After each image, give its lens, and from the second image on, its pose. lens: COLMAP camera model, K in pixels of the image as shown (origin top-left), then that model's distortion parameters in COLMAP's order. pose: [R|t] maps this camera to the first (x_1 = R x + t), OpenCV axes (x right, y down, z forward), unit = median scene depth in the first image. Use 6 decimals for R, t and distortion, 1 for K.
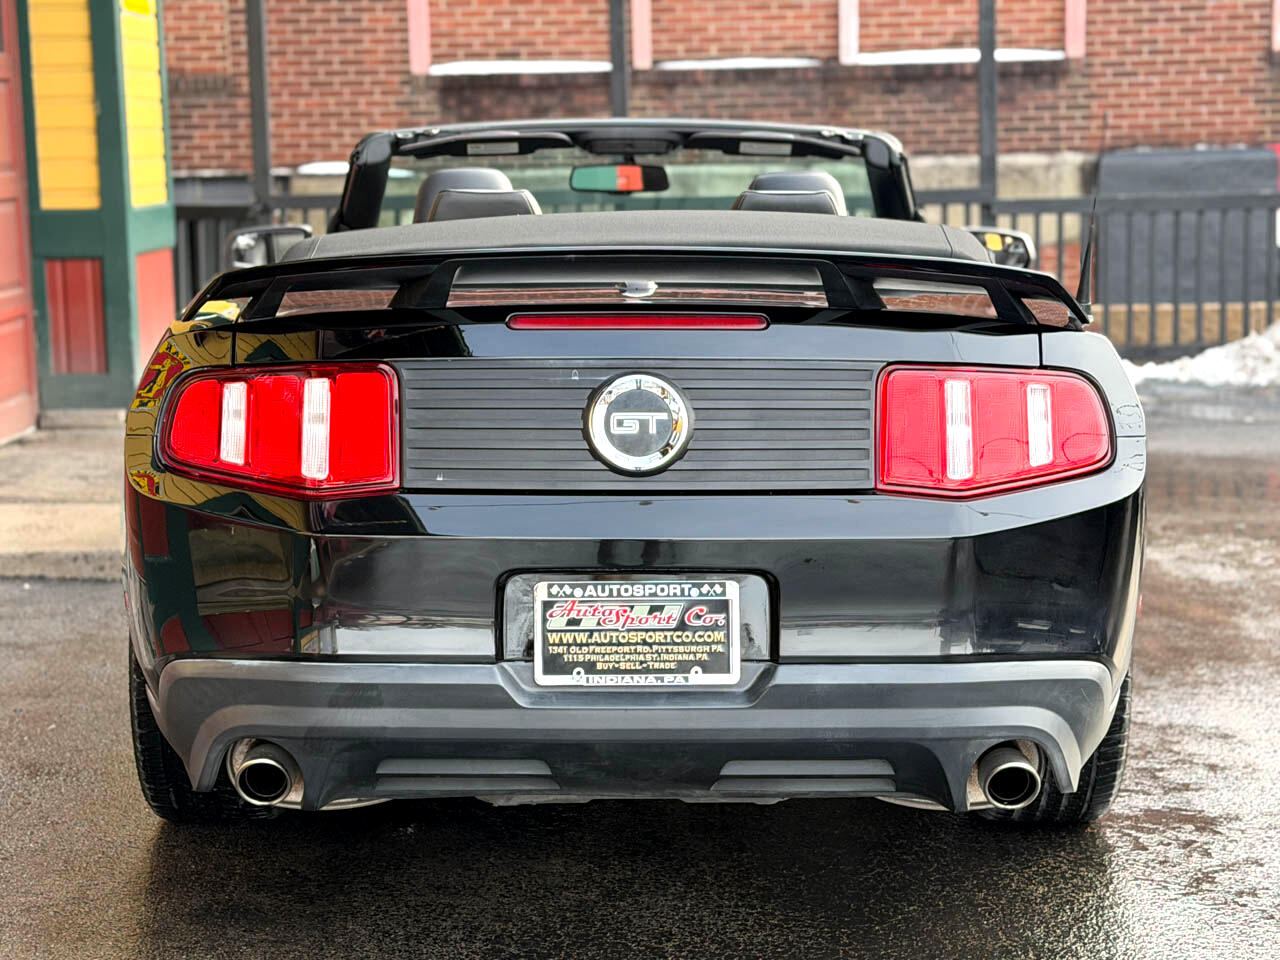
lens RADIAL K [[3047.8, 0, 644.0], [0, 3047.8, 485.8], [0, 0, 1]] dist [0.176435, 0.000000]
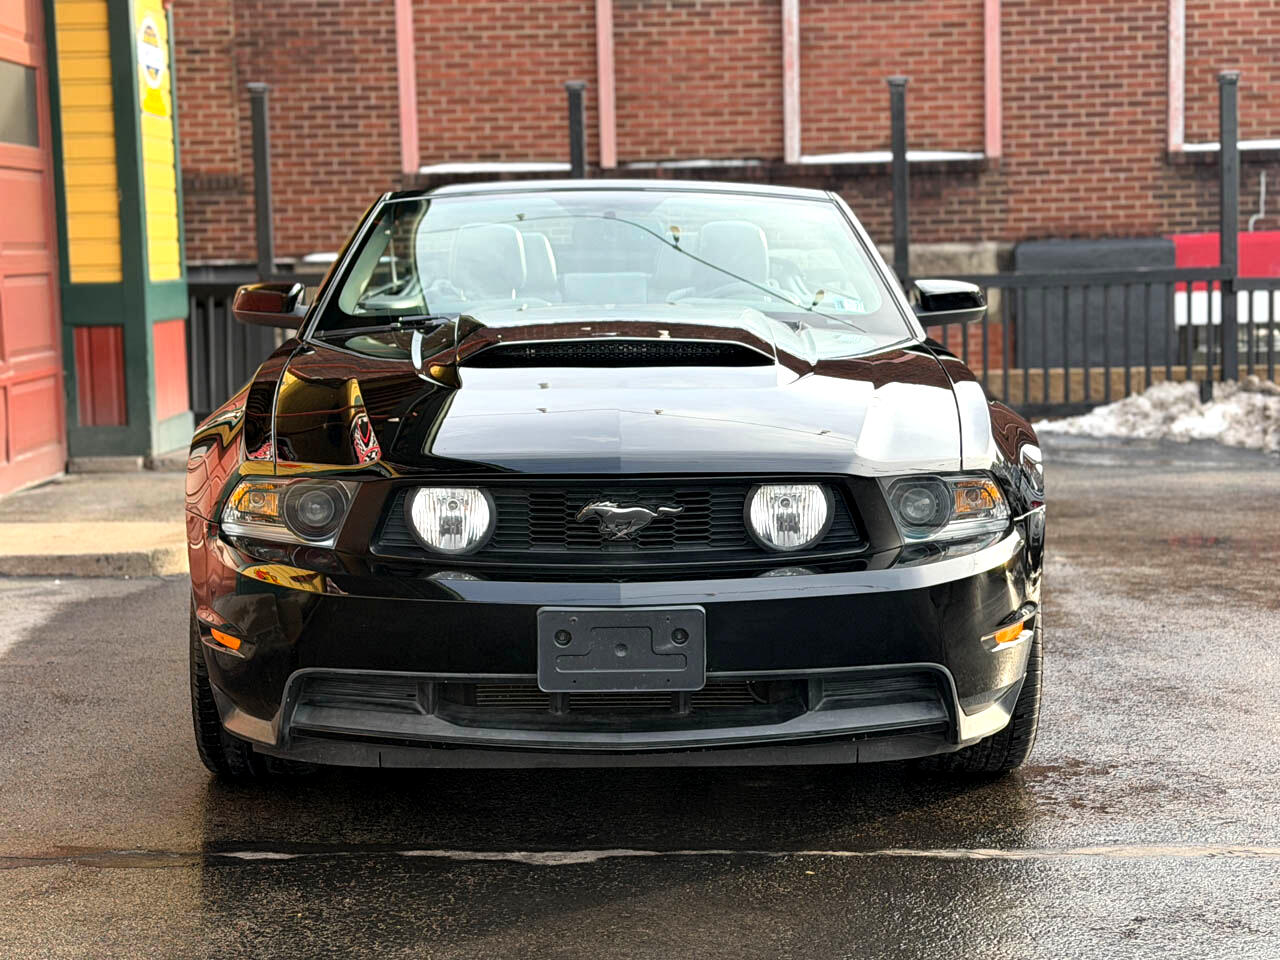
lens RADIAL K [[3047.8, 0, 695.1], [0, 3047.8, 503.6], [0, 0, 1]] dist [0.176435, 0.000000]
pose [[0.999965, -0.003915, 0.007359, 0.037774], [0.004181, 0.999328, -0.036404, 0.046147], [-0.007212, 0.036433, 0.999310, -0.193709]]
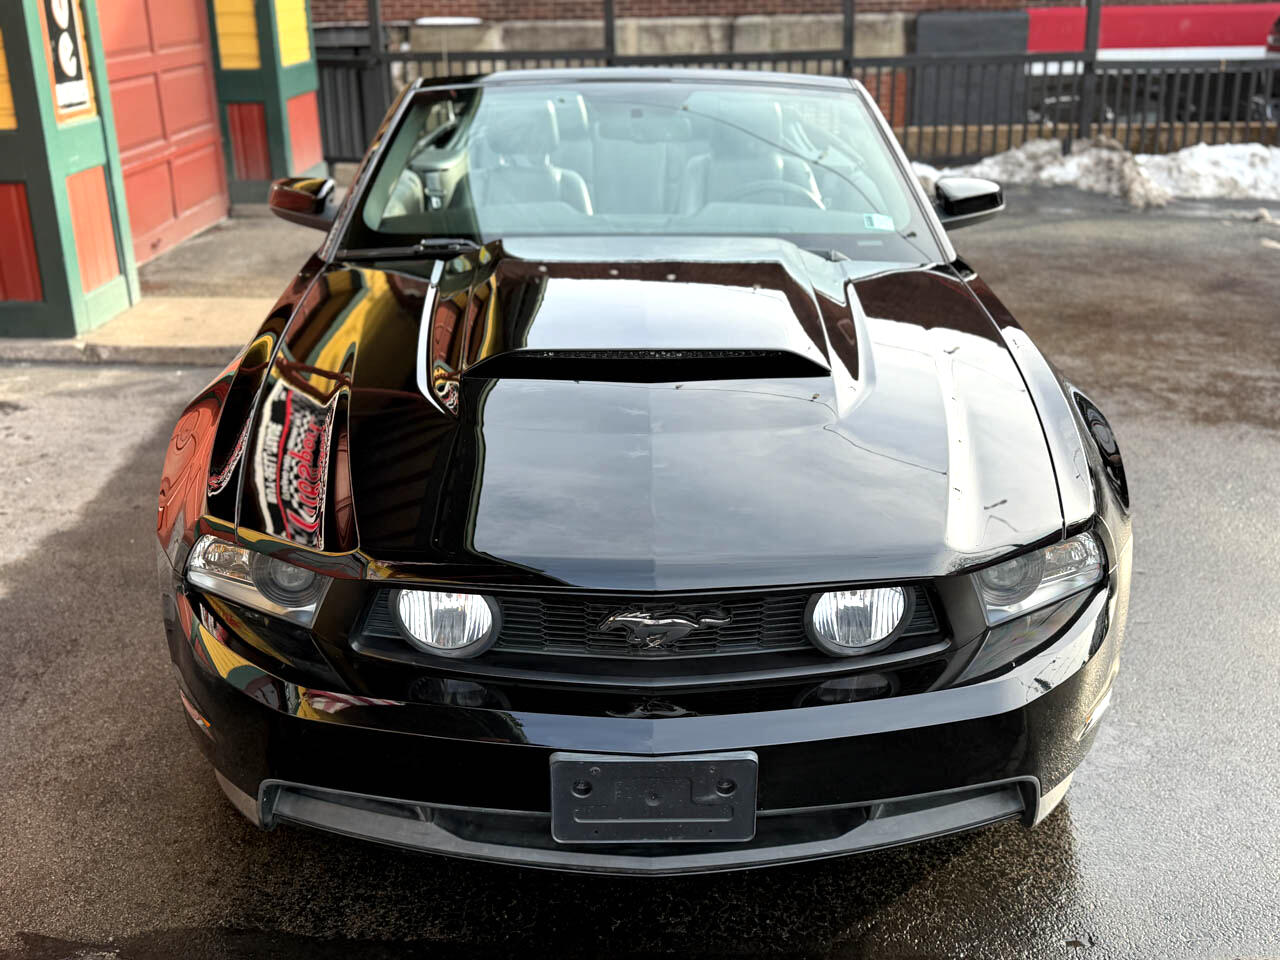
lens RADIAL K [[1534.3, 0, 657.9], [0, 1534.3, 525.6], [0, 0, 1]] dist [0.047029, 0.000000]
pose [[0.999990, 0.004481, -0.000504, 0.025756], [-0.004230, 0.970840, 0.239691, -0.071306], [0.001563, -0.239686, 0.970849, 0.268150]]
